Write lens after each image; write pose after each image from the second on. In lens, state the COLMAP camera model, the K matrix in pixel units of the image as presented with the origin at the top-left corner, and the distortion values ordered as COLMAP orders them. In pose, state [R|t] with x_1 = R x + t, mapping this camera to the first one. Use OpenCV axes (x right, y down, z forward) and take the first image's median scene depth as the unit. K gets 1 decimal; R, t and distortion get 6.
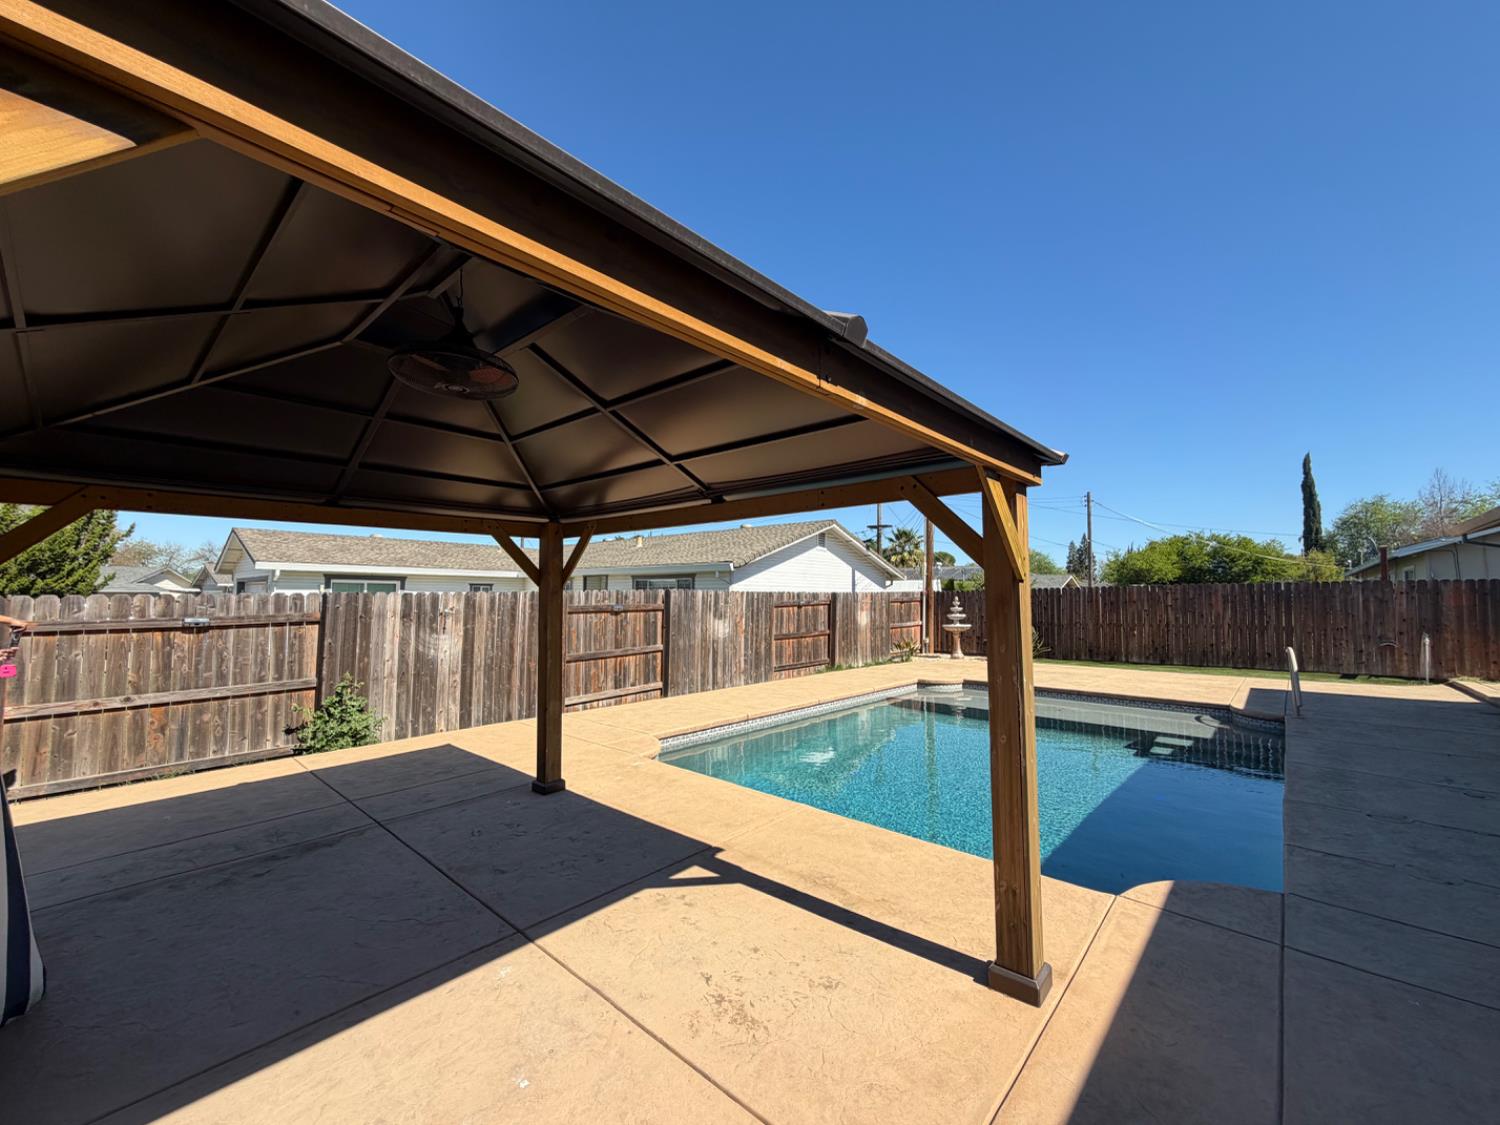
lens RADIAL K [[604.9, 0, 752.4], [0, 604.9, 559.7], [0, 0, 1]] dist [-0.000283, 0.000516]
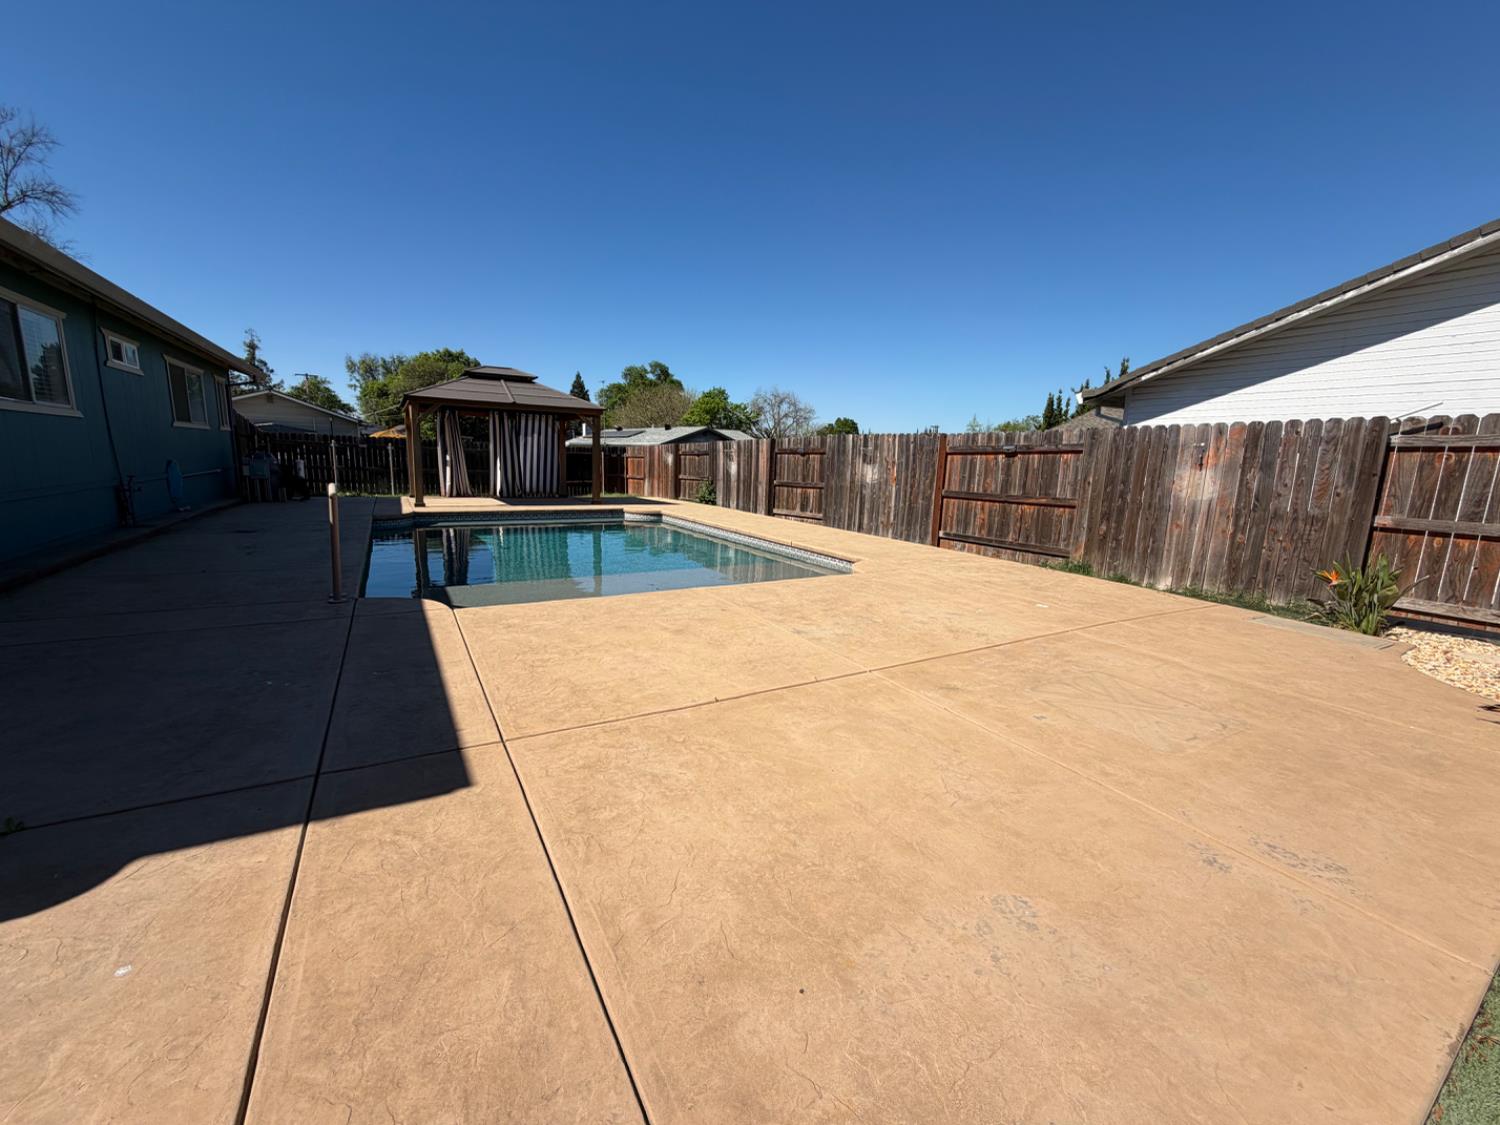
lens RADIAL K [[604.9, 0, 749.0], [0, 604.9, 569.0], [0, 0, 1]] dist [-0.000283, 0.000516]
pose [[-0.305072, 0.169803, -0.937069, 0.960487], [0.037678, 0.985357, 0.166286, 0.097207], [0.951584, 0.015423, -0.307003, 1.136137]]
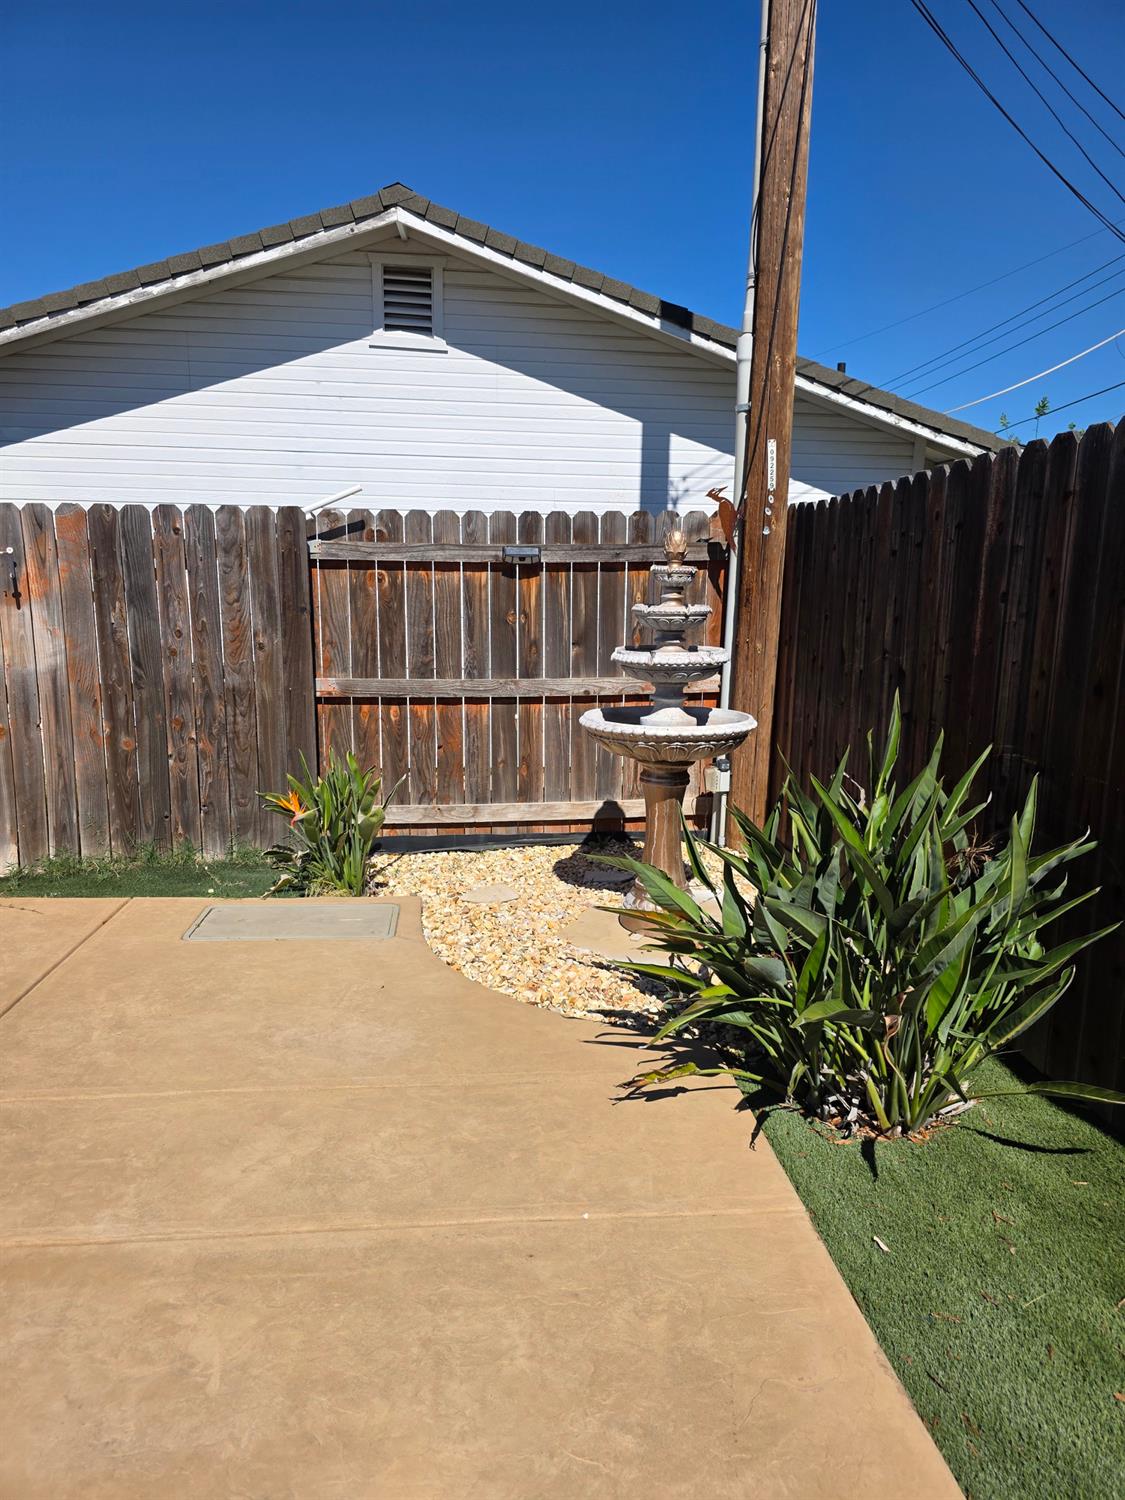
lens RADIAL K [[1016.4, 0, 573.5], [0, 1016.4, 750.3], [0, 0, 1]] dist [0.040664, -0.023012]
pose [[0.734416, 0.137201, -0.664687, 0.751139], [0.027159, 0.972629, 0.230772, 0.080653], [0.678156, -0.187535, 0.710588, 1.203221]]
